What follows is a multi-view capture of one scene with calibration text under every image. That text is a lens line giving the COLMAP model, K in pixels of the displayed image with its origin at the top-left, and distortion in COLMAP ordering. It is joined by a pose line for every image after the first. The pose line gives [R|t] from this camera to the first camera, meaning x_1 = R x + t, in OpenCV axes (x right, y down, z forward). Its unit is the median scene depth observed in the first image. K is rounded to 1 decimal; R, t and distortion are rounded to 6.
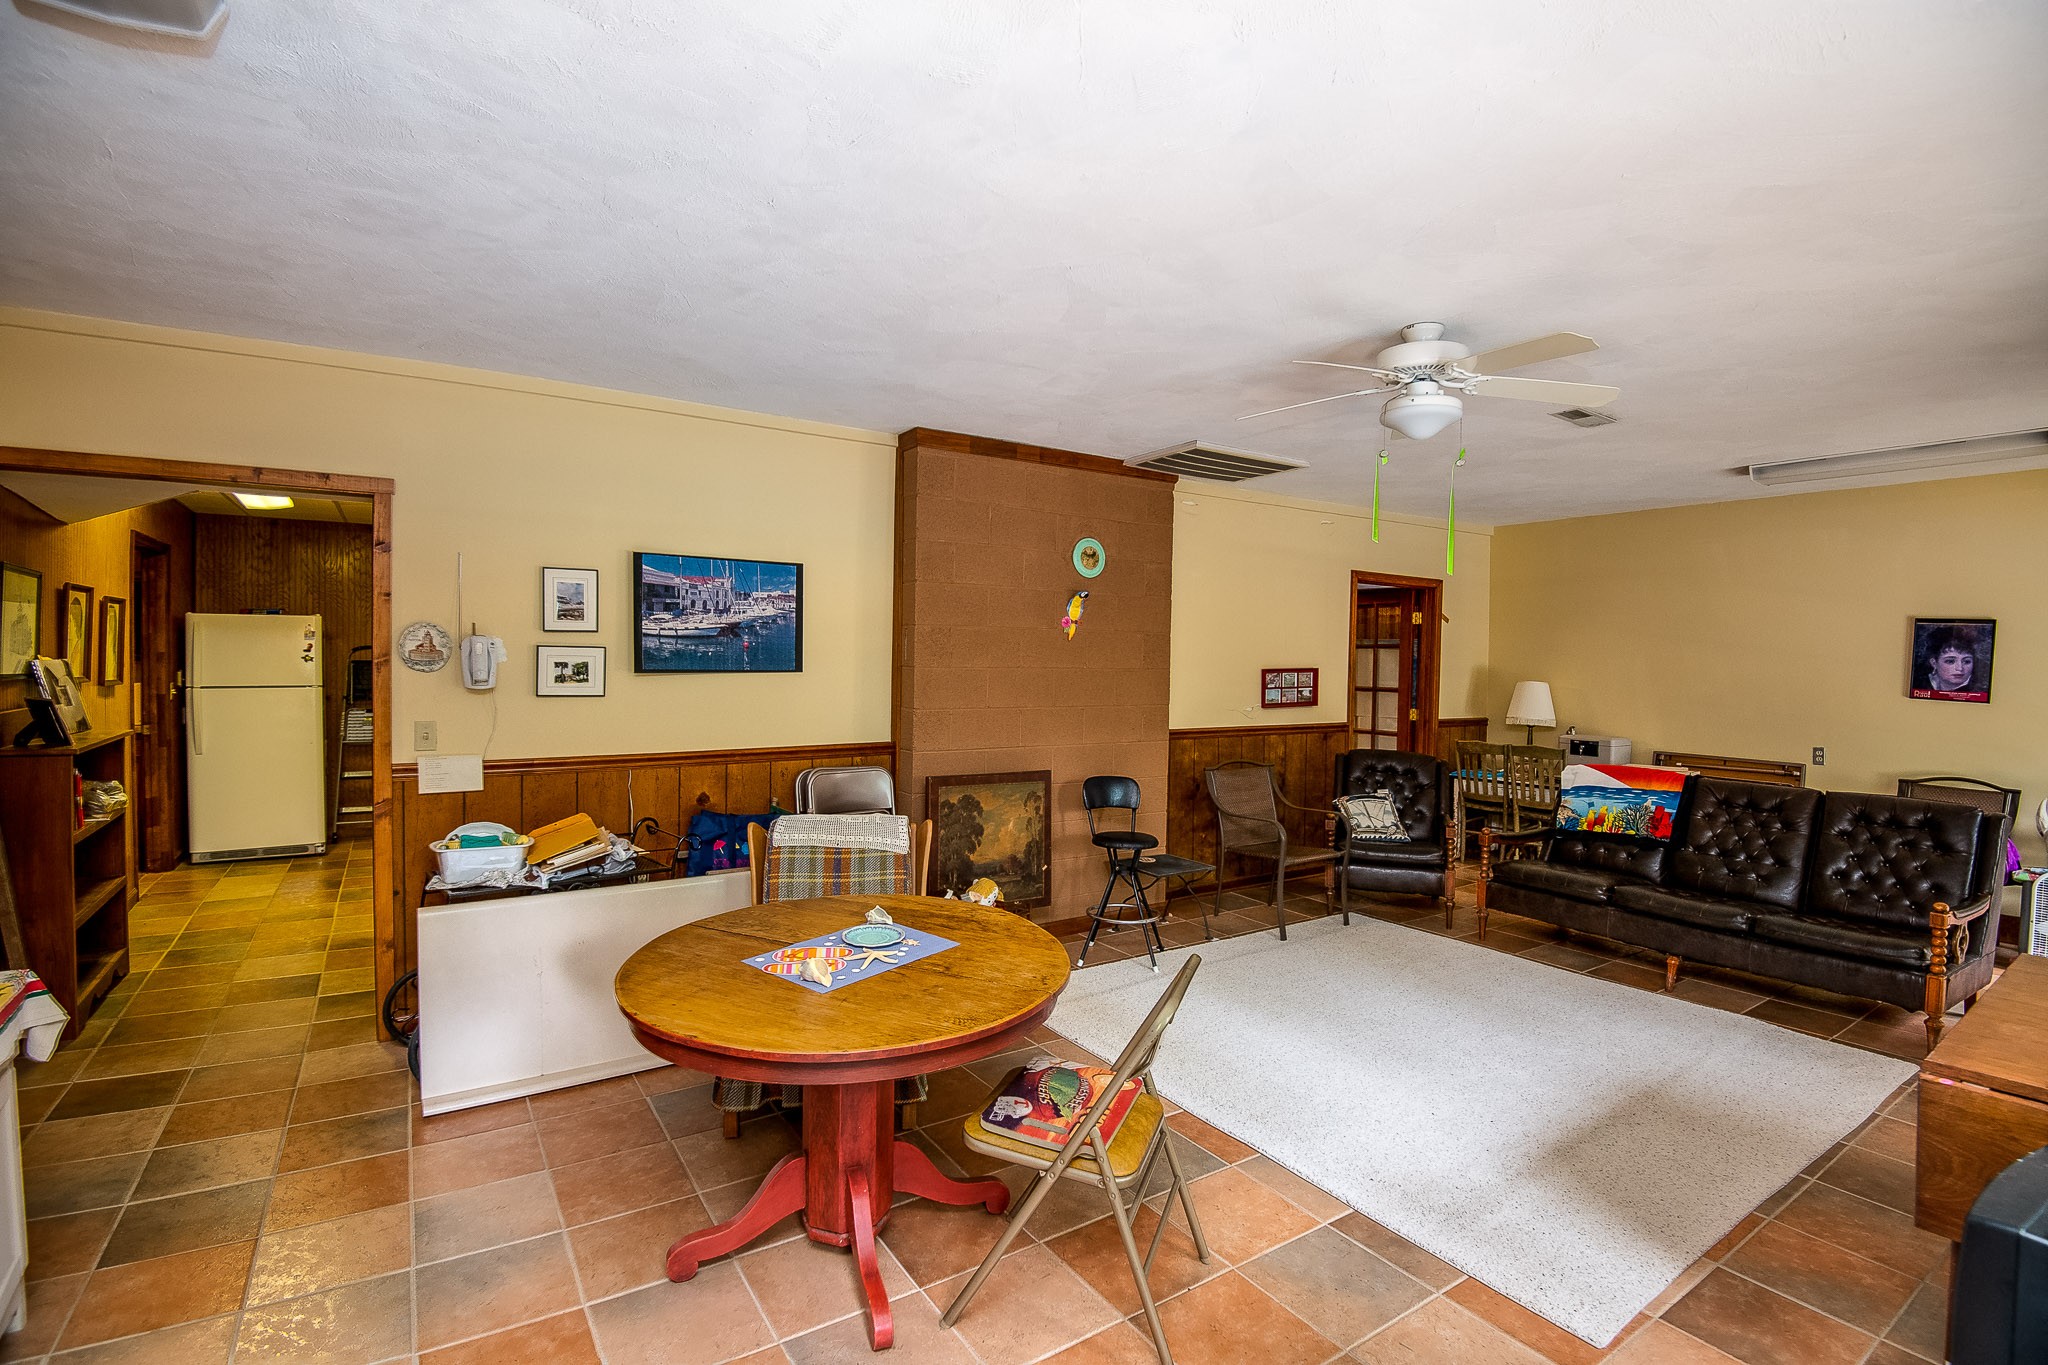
lens RADIAL K [[949.6, 0, 1039.8], [0, 949.6, 674.1], [0, 0, 1]] dist [-0.032874, -0.004001]
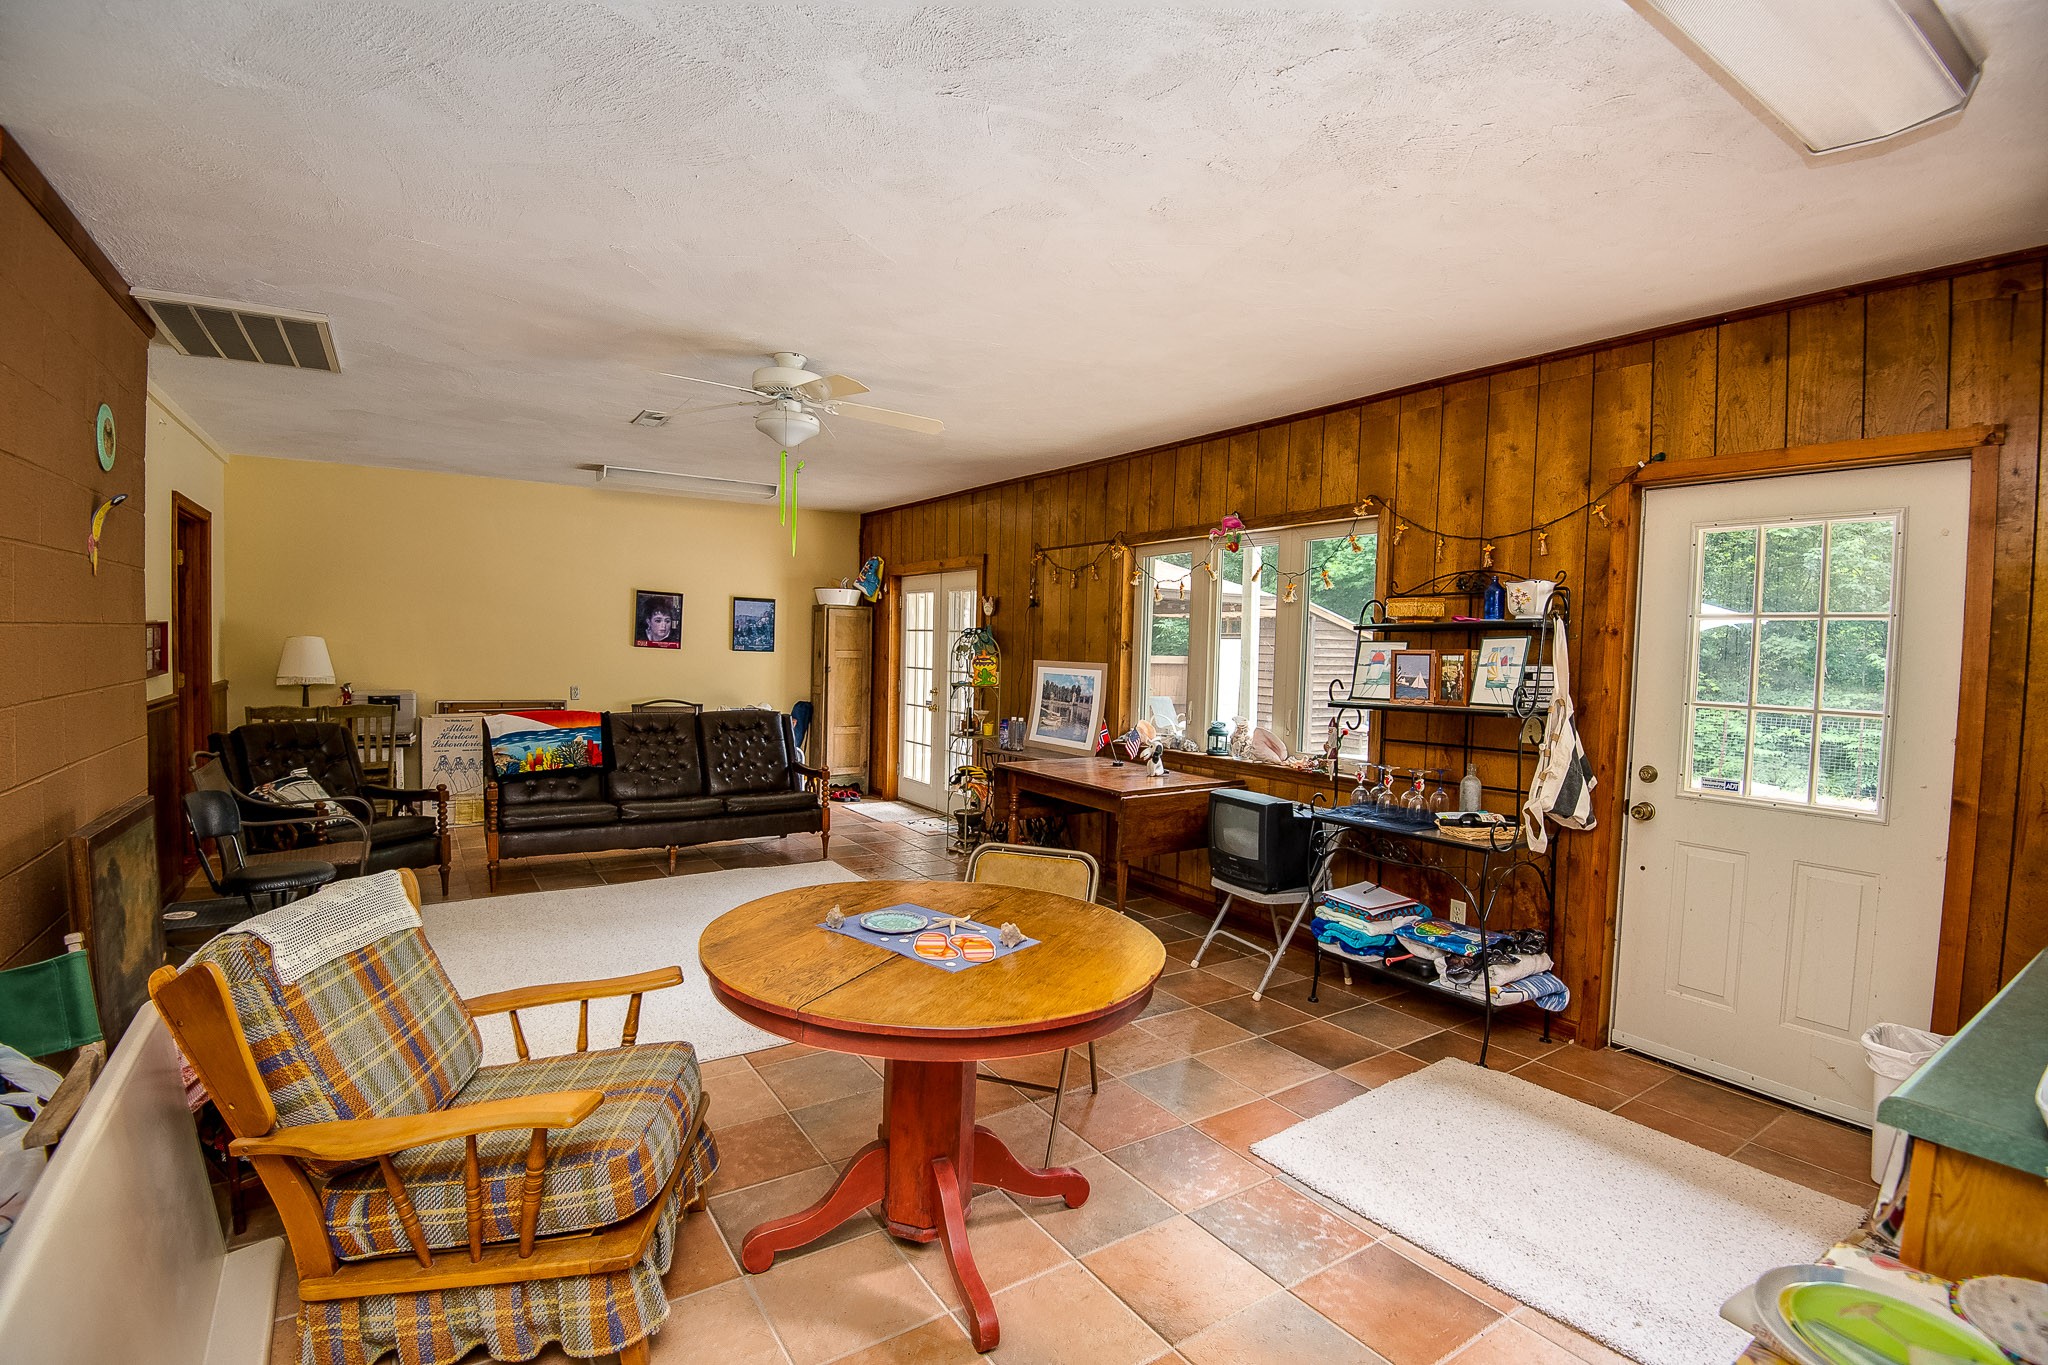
lens RADIAL K [[949.6, 0, 1025.4], [0, 949.6, 682.7], [0, 0, 1]] dist [-0.032874, -0.004001]
pose [[-0.001103, -0.057186, 0.998363, -0.574288], [-0.007886, 0.998333, 0.057176, -0.007078], [-0.999968, -0.007810, -0.001552, 0.458270]]
